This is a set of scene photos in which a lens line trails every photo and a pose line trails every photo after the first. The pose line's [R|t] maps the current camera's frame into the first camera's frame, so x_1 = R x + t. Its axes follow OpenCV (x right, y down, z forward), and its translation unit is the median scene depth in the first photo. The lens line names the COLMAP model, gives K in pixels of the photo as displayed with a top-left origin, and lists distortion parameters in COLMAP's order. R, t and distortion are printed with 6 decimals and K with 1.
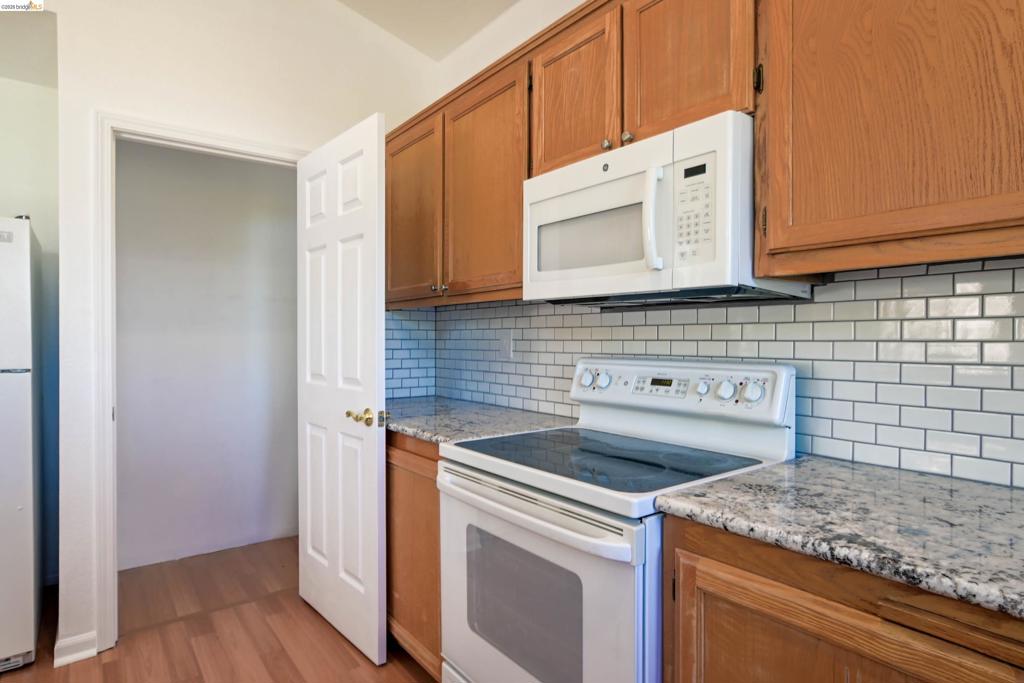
lens RADIAL K [[562.1, 0, 497.5], [0, 562.1, 350.6], [0, 0, 1]] dist [-0.022013, -0.006618]
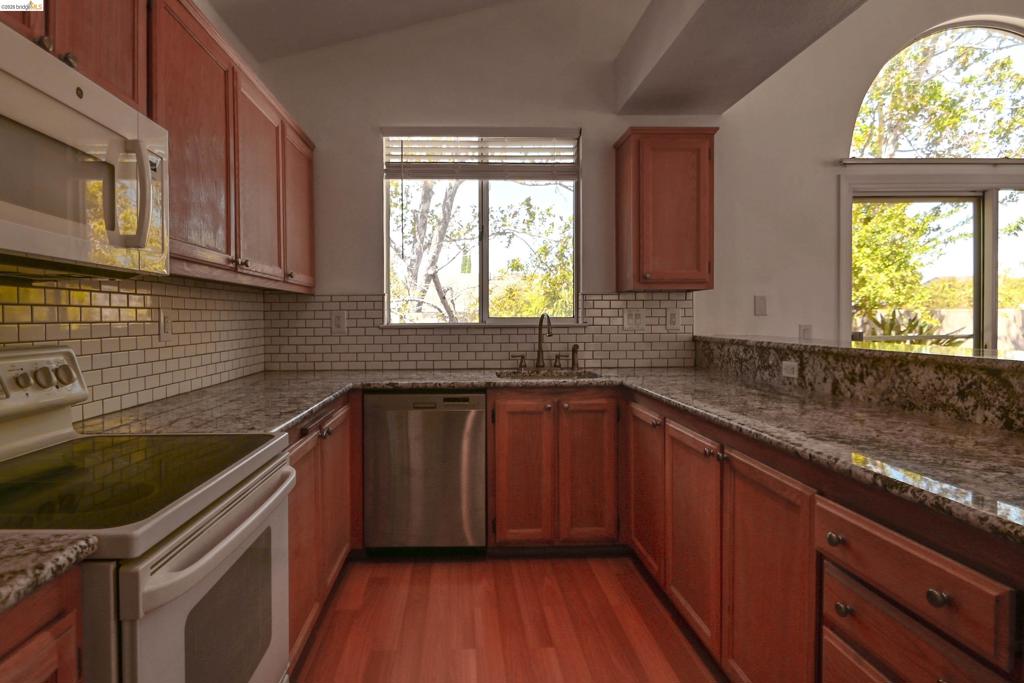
lens RADIAL K [[576.7, 0, 471.1], [0, 576.7, 327.4], [0, 0, 1]] dist [-0.000480, -0.007424]
pose [[-0.815038, -0.004864, 0.579387, -0.489194], [0.011867, 0.999615, 0.025087, -0.017817], [-0.579285, 0.027322, -0.814667, 0.949516]]
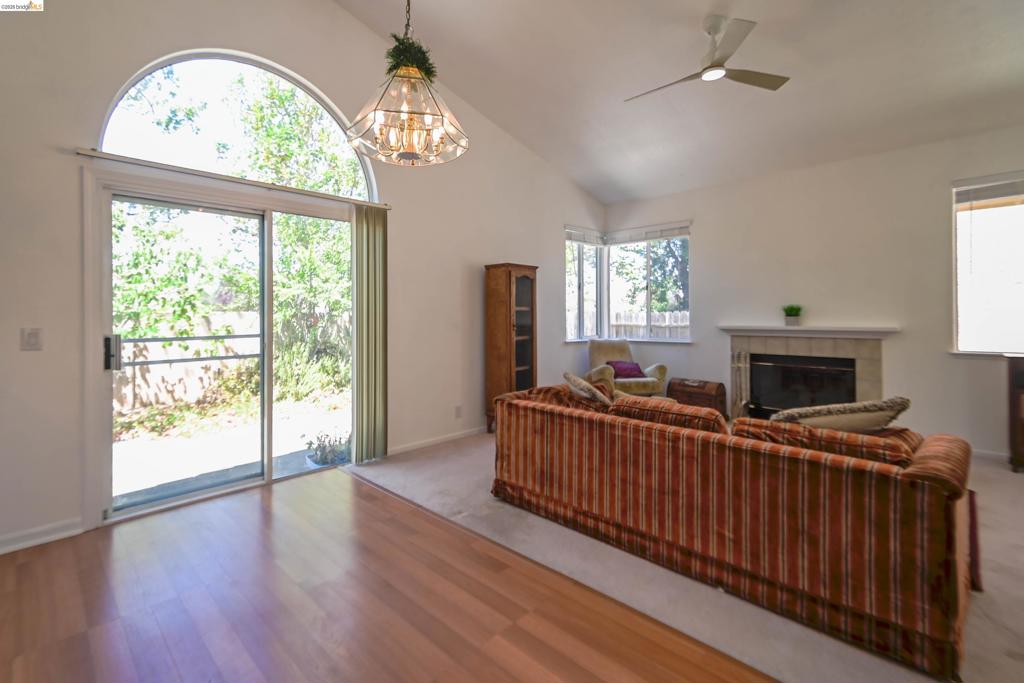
lens RADIAL K [[462.3, 0, 499.5], [0, 462.3, 315.9], [0, 0, 1]] dist [0.009680, 0.000196]
pose [[-0.988499, 0.002334, -0.151209, -1.288526], [0.000725, 0.999942, 0.010700, -0.014850], [0.151225, 0.010467, -0.988444, 0.391256]]
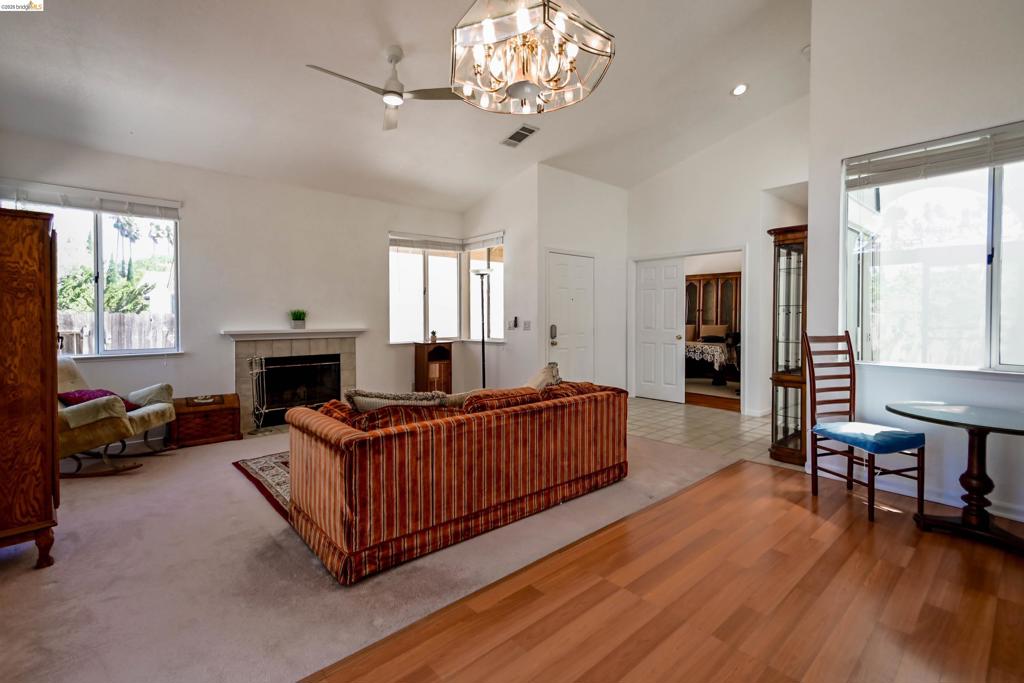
lens RADIAL K [[458.7, 0, 493.4], [0, 458.7, 323.5], [0, 0, 1]] dist [0.015516, 0.000321]
pose [[0.067876, 0.010923, -0.997634, -0.516366], [-0.007235, 0.999919, 0.010456, -0.002890], [0.997668, 0.006508, 0.067949, -0.764464]]
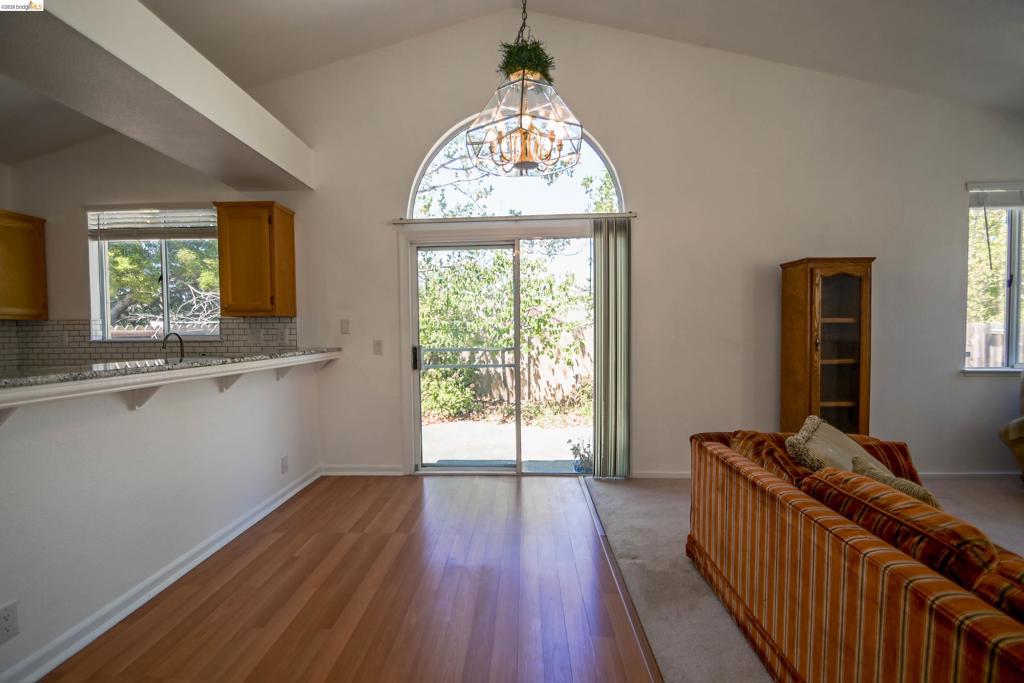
lens RADIAL K [[452.8, 0, 496.3], [0, 452.8, 349.6], [0, 0, 1]] dist [0.008640, -0.013947]
pose [[-0.766211, -0.021595, 0.642227, -1.829315], [0.013691, 0.998660, 0.049914, -0.019287], [-0.642444, 0.047038, -0.764888, 0.136124]]
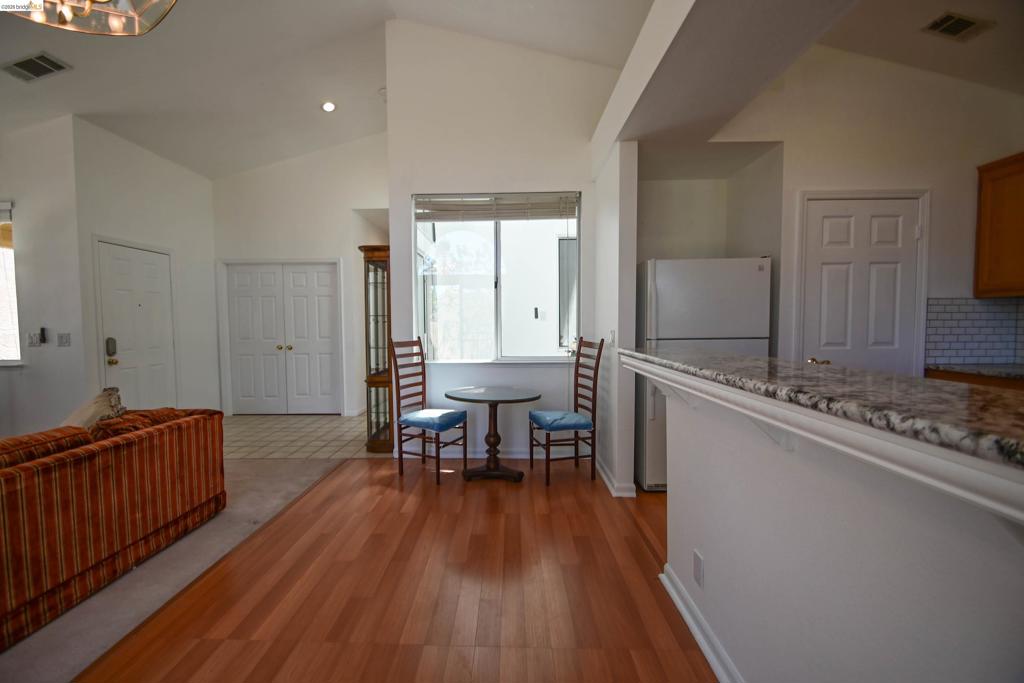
lens RADIAL K [[452.8, 0, 496.3], [0, 452.8, 349.6], [0, 0, 1]] dist [0.008640, -0.013947]
pose [[0.783835, 0.025198, -0.620458, -0.571569], [0.005024, 0.998886, 0.046915, -0.003089], [0.620949, -0.039891, 0.782835, -0.743617]]
